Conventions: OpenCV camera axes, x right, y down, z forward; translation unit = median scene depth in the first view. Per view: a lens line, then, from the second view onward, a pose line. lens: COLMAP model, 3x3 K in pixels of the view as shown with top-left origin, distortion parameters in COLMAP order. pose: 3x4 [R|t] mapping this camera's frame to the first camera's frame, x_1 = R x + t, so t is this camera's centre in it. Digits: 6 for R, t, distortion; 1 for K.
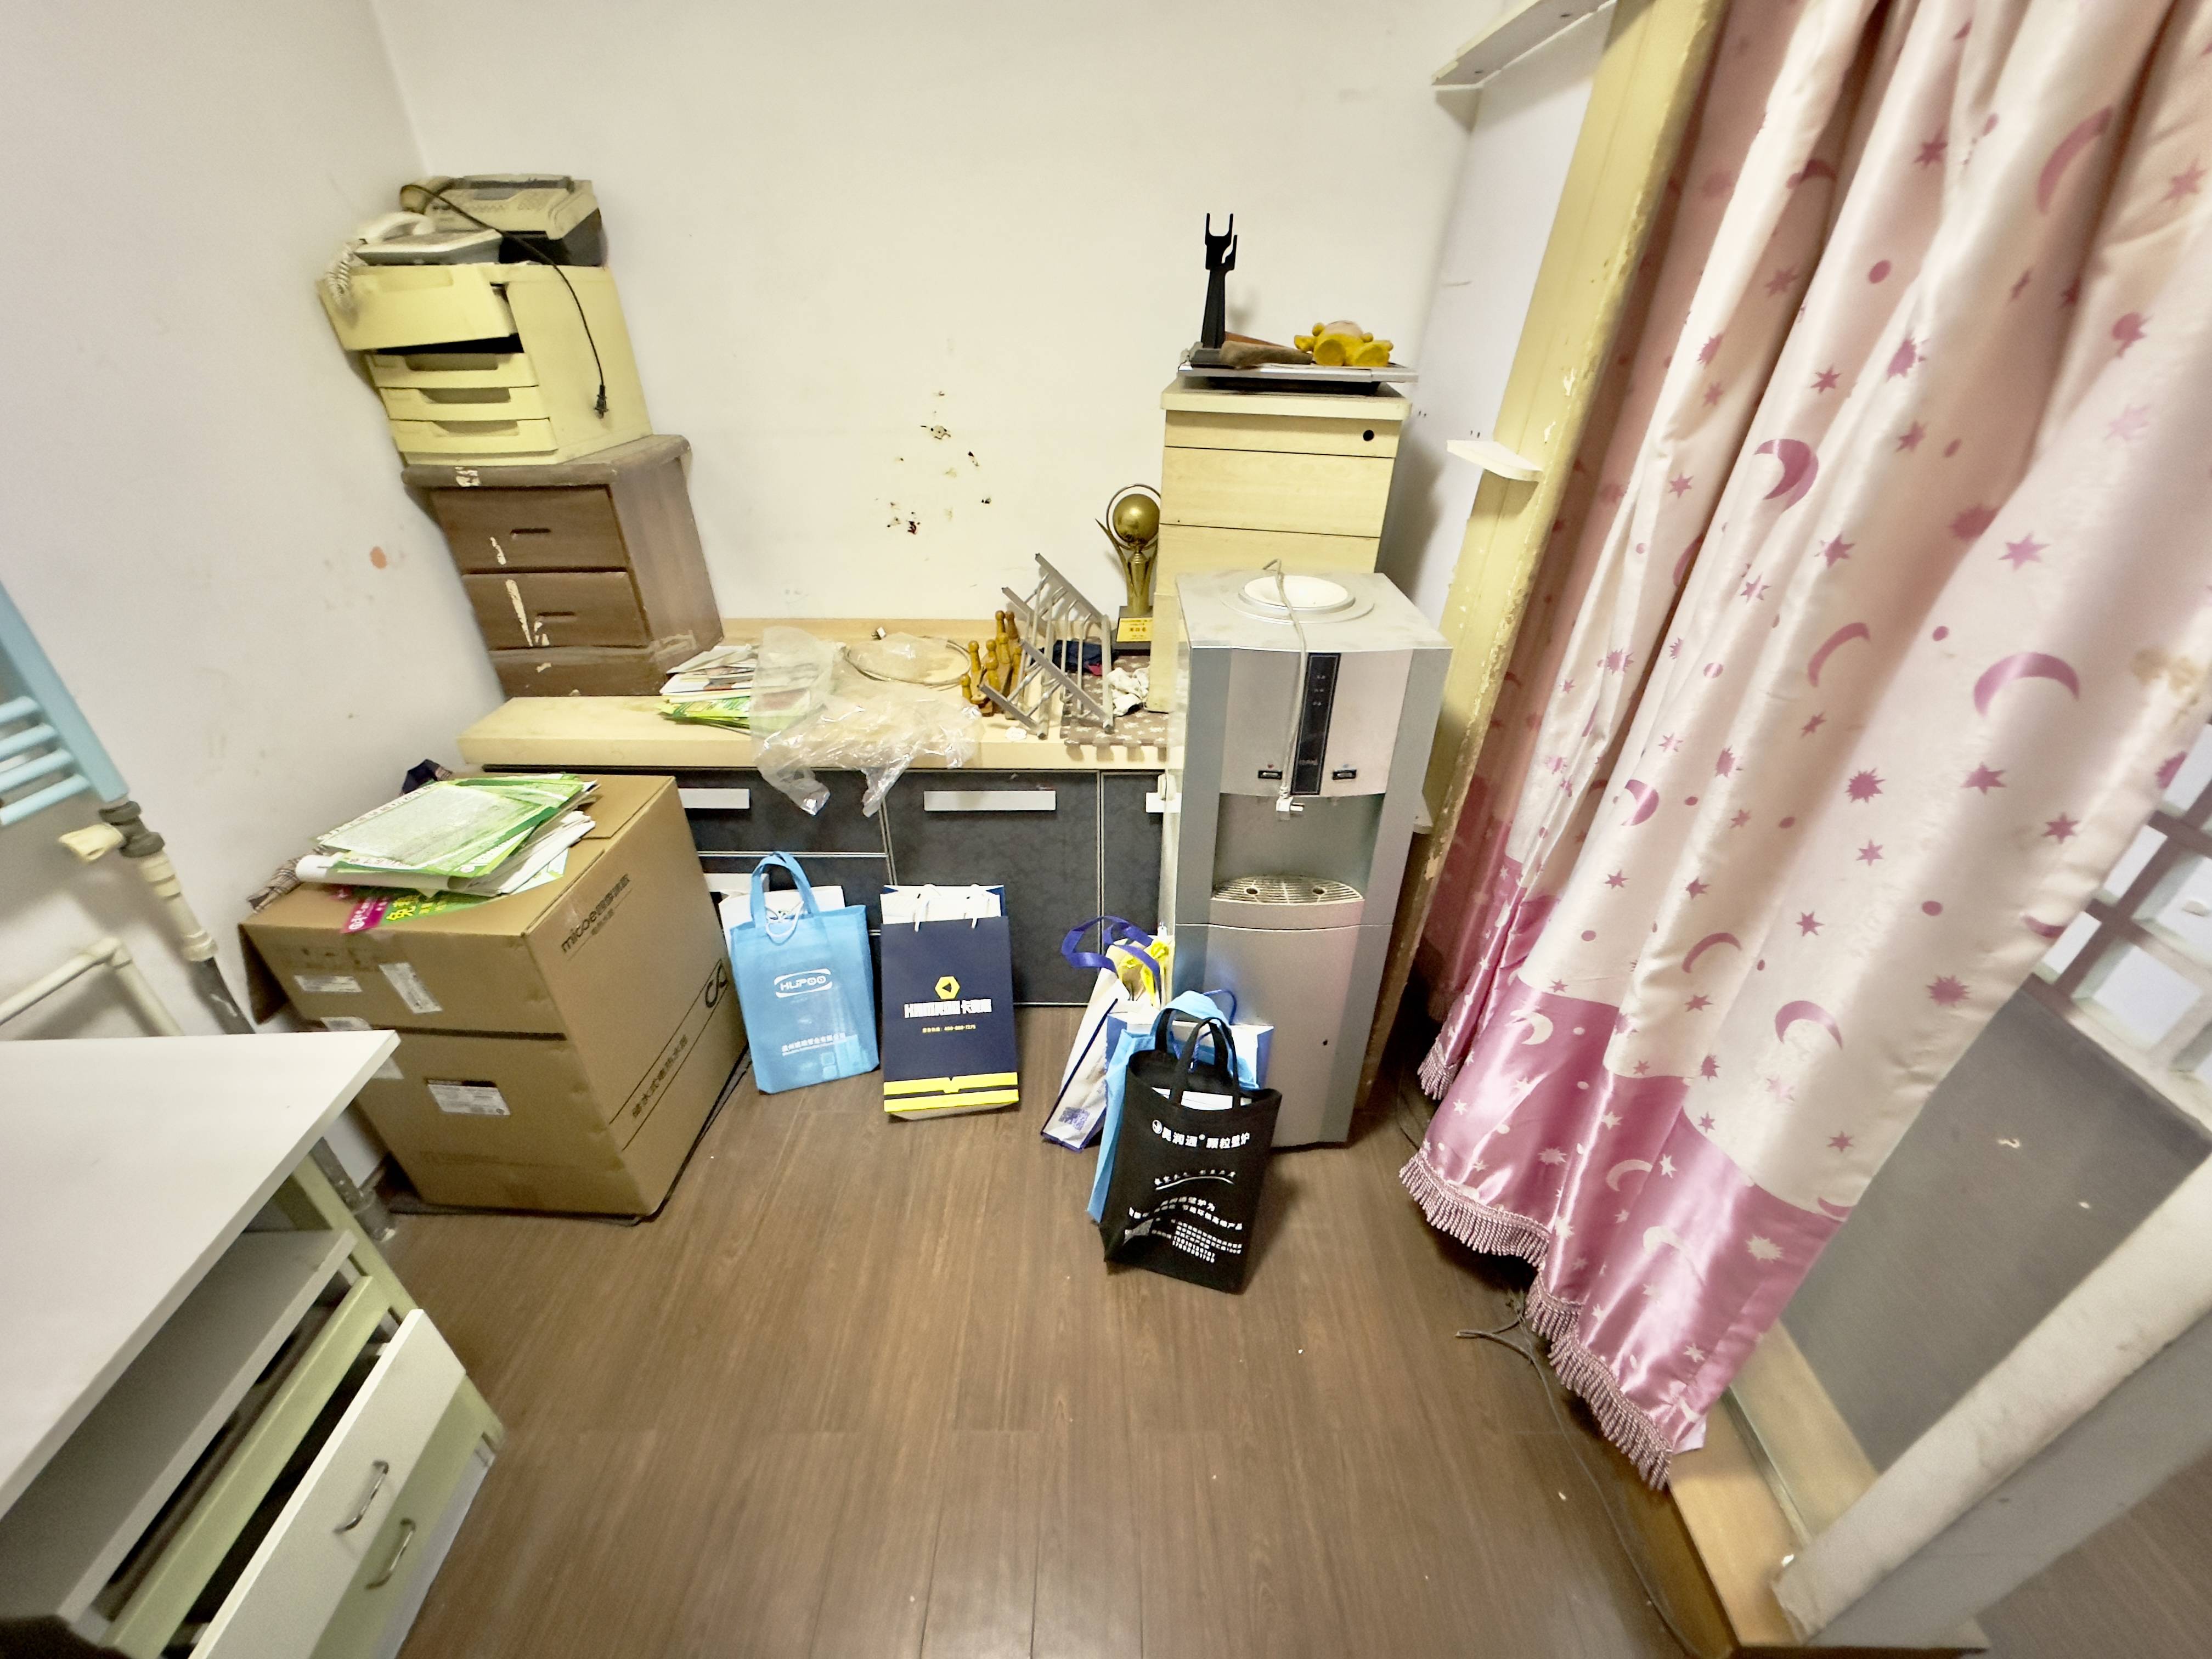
lens RADIAL K [[887.3, 0, 1106.0], [0, 887.3, 829.5], [0, 0, 1]] dist [-0.003235, 0.000271]
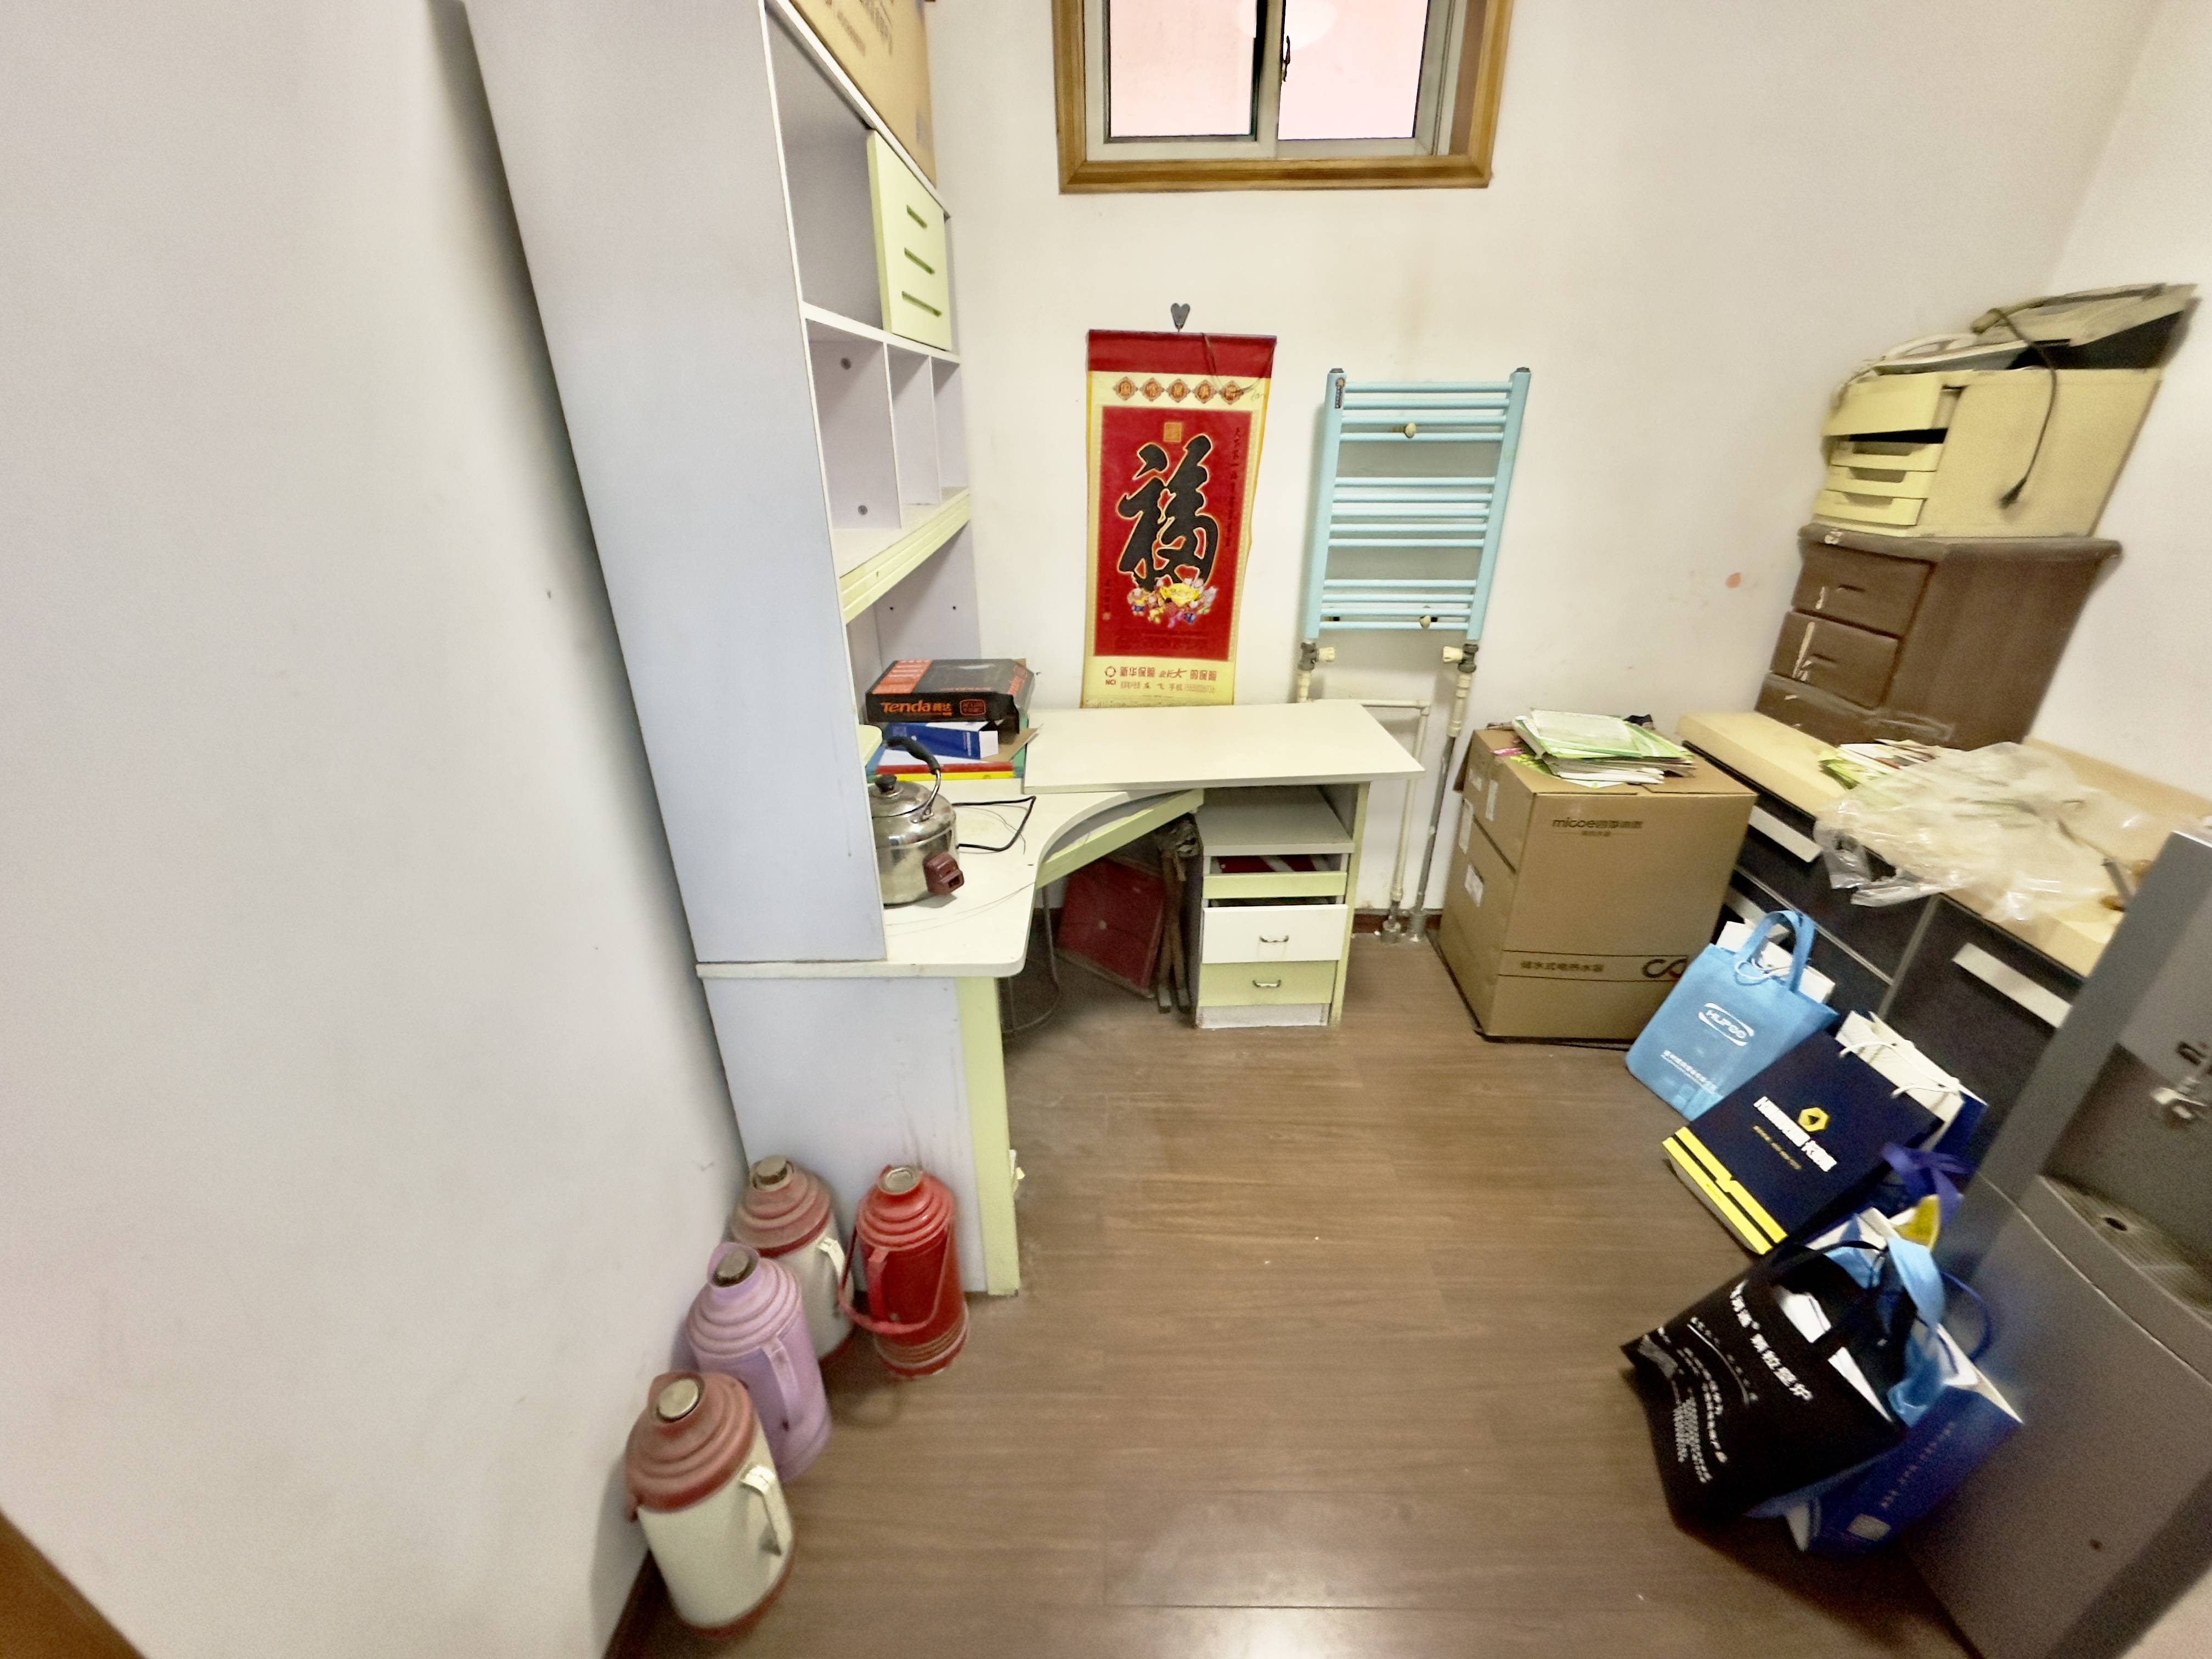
lens RADIAL K [[899.7, 0, 1106.0], [0, 899.7, 829.5], [0, 0, 1]] dist [0.014506, 0.000085]
pose [[-0.000938, 0.430657, -0.902515, 0.588471], [-0.524408, 0.768250, 0.367134, -0.013280], [0.851466, 0.473631, 0.225119, 0.033101]]
